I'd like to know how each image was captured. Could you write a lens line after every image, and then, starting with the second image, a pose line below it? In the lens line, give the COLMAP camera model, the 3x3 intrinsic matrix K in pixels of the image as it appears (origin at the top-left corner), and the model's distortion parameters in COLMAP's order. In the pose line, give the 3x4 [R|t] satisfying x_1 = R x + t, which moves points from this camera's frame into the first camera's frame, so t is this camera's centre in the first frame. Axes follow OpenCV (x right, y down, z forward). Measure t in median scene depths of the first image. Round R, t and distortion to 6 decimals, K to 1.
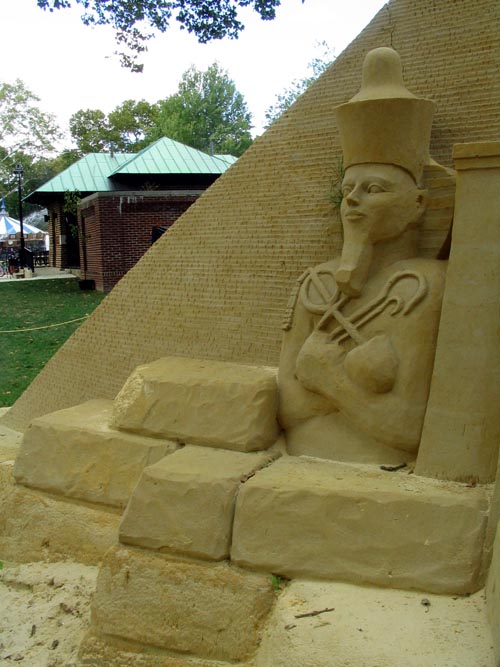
lens RADIAL K [[690.5, 0, 250.0], [0, 690.5, 333.5], [0, 0, 1]] dist [-0.180571, 0.207637]
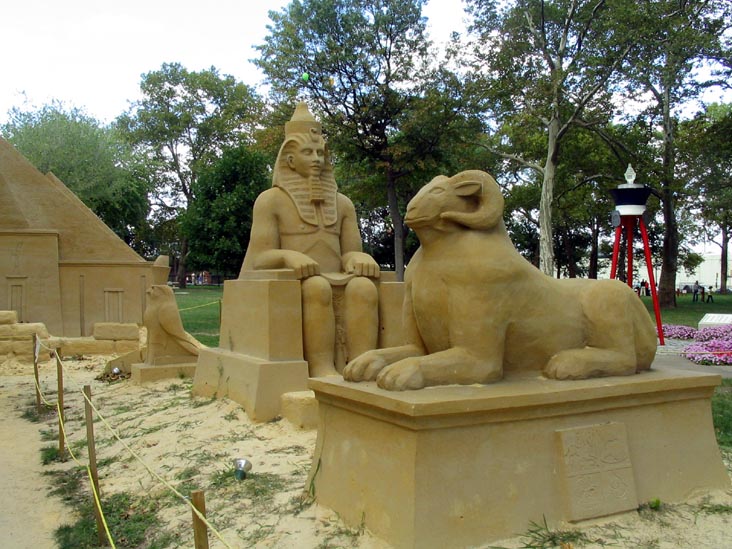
lens RADIAL K [[795.3, 0, 365.2], [0, 795.3, 260.6], [0, 0, 1]] dist [-0.141766, 0.031947]
pose [[0.906720, 0.038076, 0.420012, 0.047729], [0.027914, 0.988313, -0.149858, 0.018122], [-0.420809, 0.147603, 0.895060, -0.147191]]
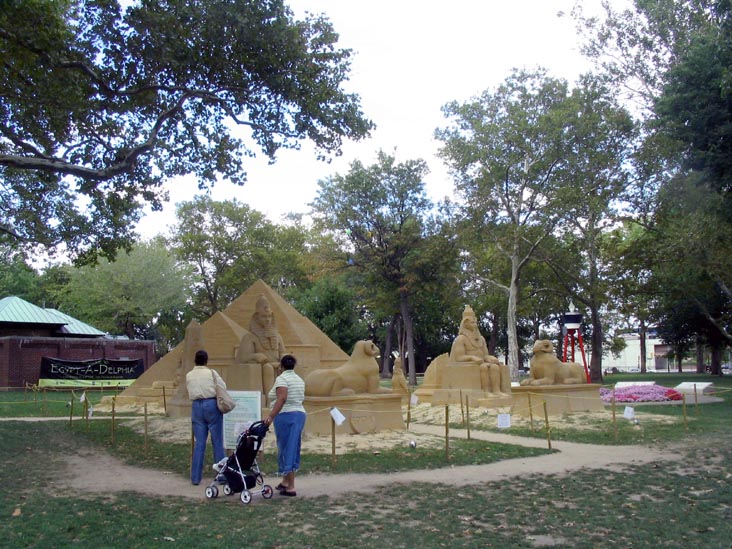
lens RADIAL K [[744.5, 0, 366.0], [0, 744.5, 274.5], [0, 0, 1]] dist [-0.146456, 0.005433]
pose [[0.878278, 0.072689, 0.472592, -0.064038], [0.052479, 0.967752, -0.246377, 0.035419], [-0.475261, 0.241189, 0.846141, -0.257355]]
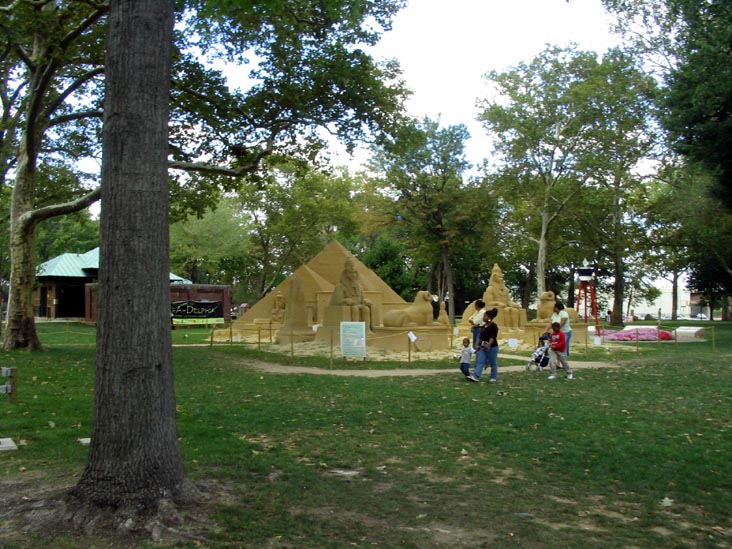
lens RADIAL K [[757.8, 0, 366.0], [0, 757.8, 274.5], [0, 0, 1]] dist [-0.180571, 0.207637]
pose [[0.900486, 0.045152, 0.432536, -0.112009], [0.033907, 0.984278, -0.173339, 0.046635], [-0.433562, 0.170755, 0.884798, -0.330066]]
